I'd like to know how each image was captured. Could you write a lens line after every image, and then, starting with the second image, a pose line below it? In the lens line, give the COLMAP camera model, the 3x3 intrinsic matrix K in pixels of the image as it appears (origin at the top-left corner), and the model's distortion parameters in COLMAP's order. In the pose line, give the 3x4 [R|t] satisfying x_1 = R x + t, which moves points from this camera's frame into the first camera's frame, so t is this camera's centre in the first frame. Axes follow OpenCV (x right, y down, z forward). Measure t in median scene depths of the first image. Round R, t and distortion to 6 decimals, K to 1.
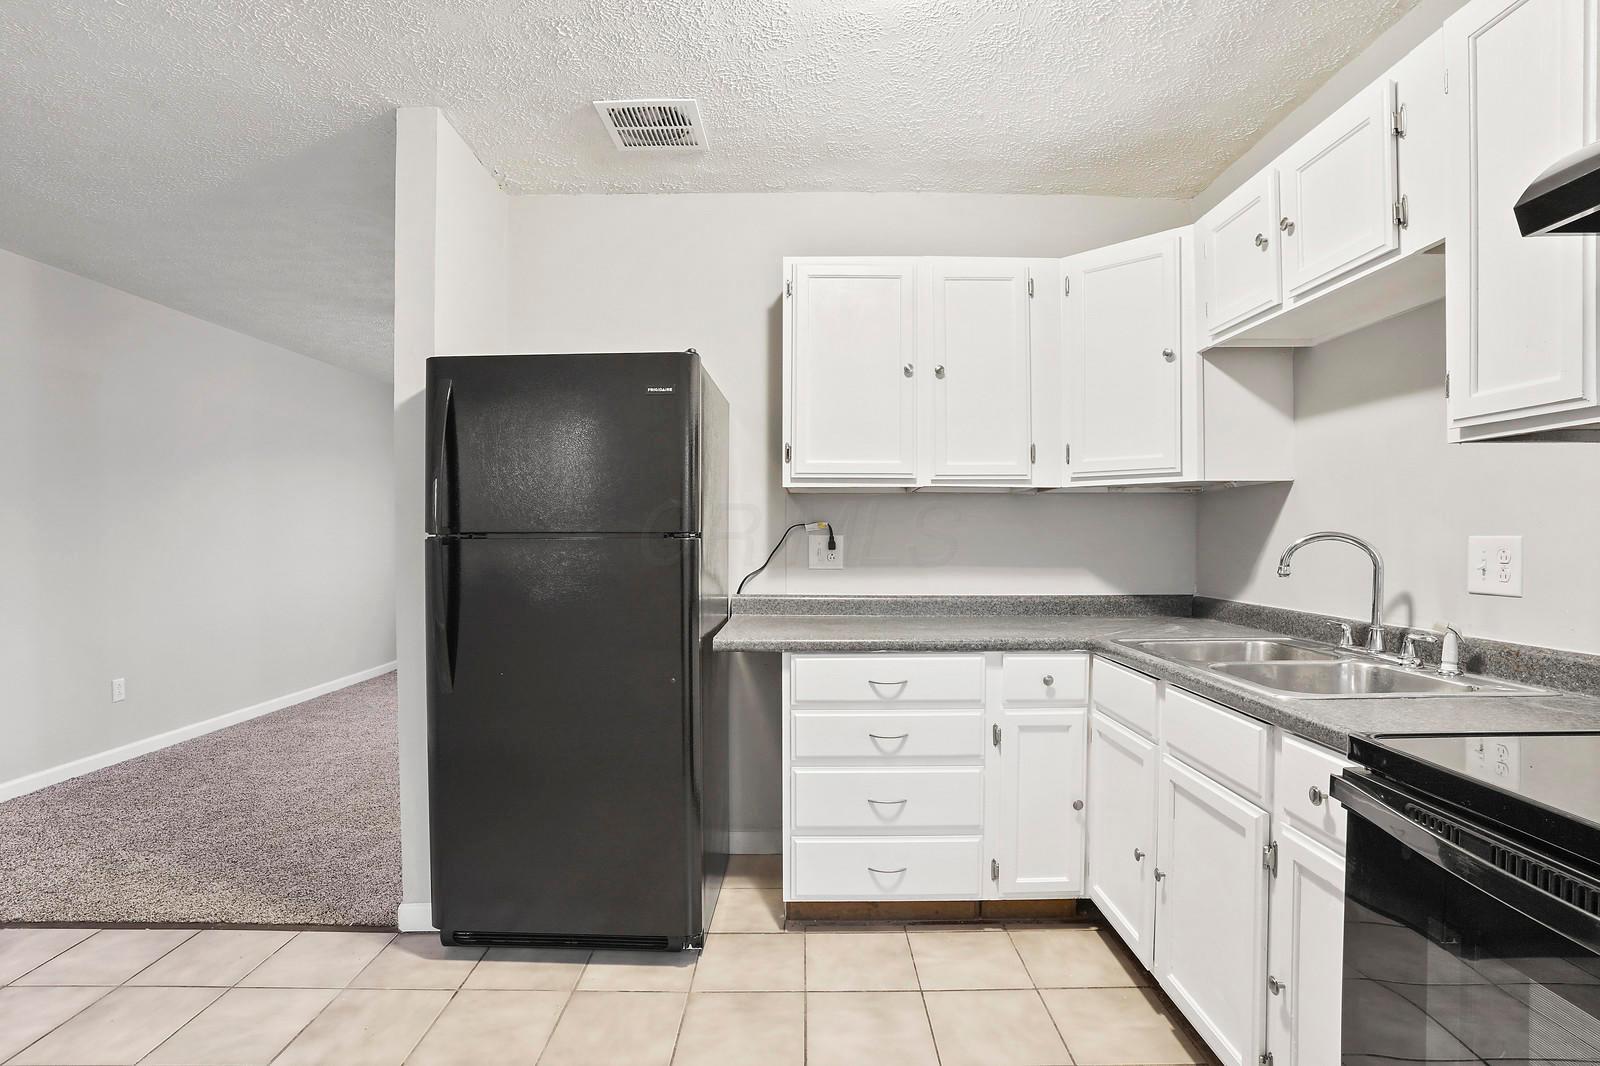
lens RADIAL K [[788.3, 0, 815.1], [0, 788.3, 549.9], [0, 0, 1]] dist [-0.067470, 0.023029]
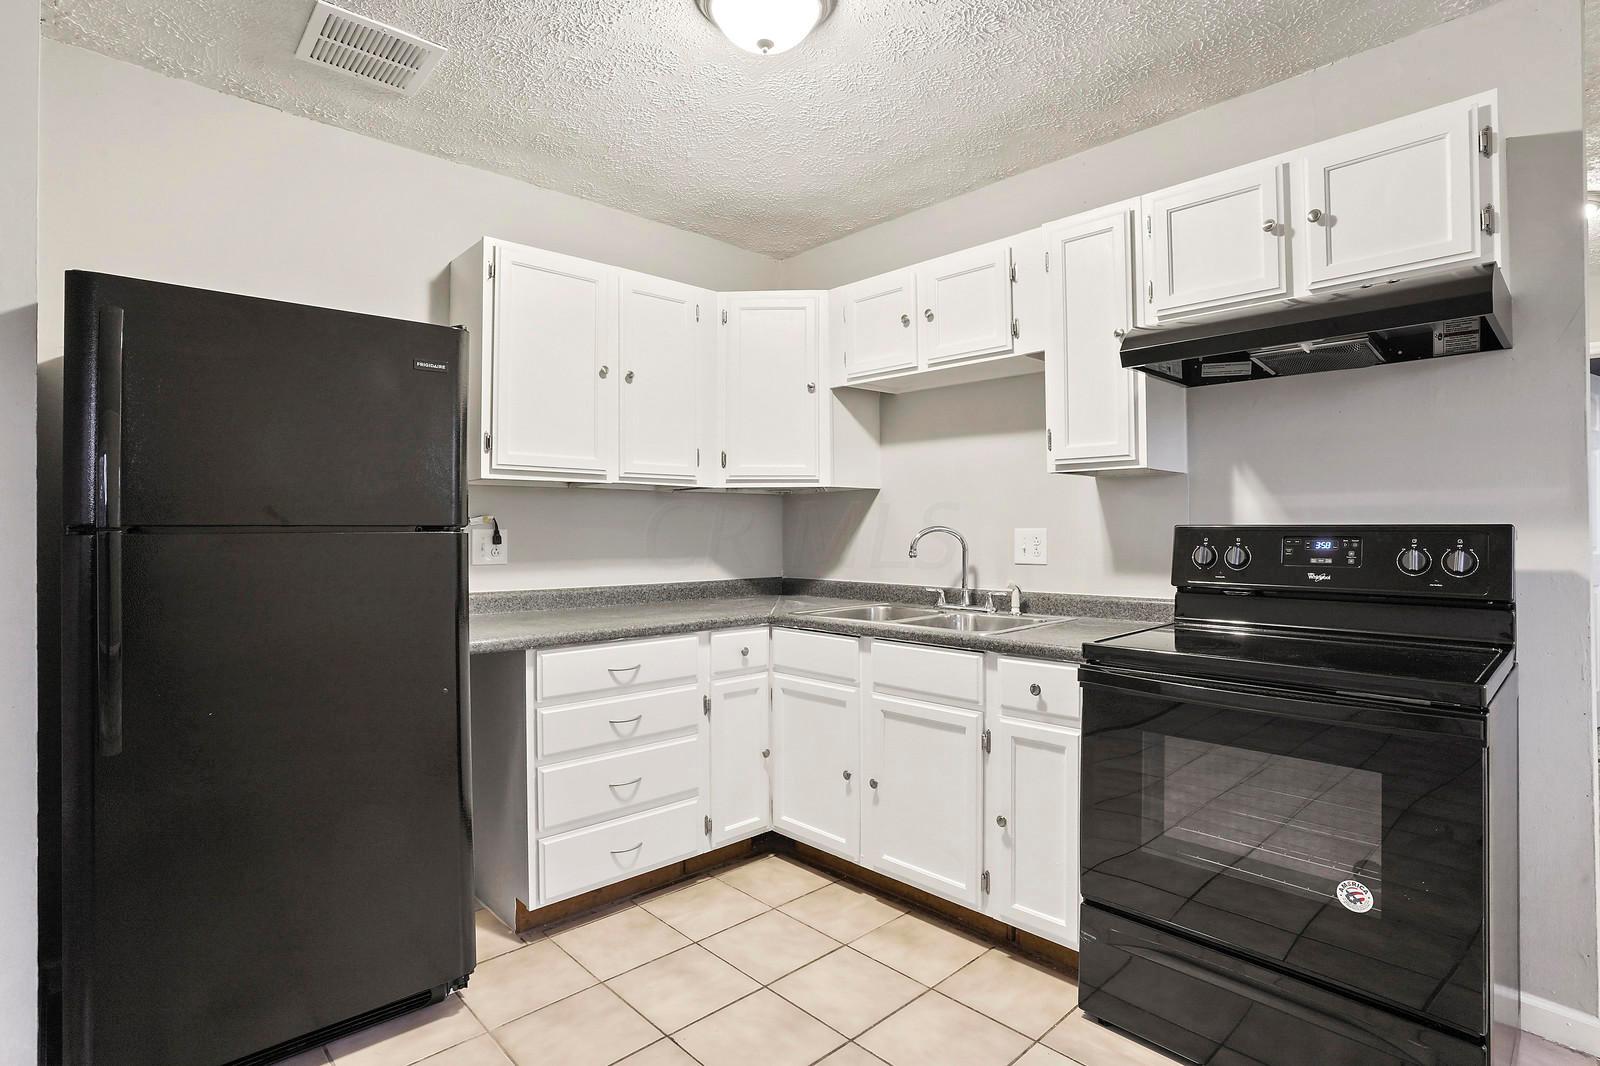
lens RADIAL K [[788.3, 0, 798.5], [0, 788.3, 523.9], [0, 0, 1]] dist [-0.067470, 0.023029]
pose [[0.731960, 0.004232, 0.681334, -0.451778], [0.013888, 0.999680, -0.021129, 0.000328], [-0.681206, 0.024928, 0.731667, 0.070373]]
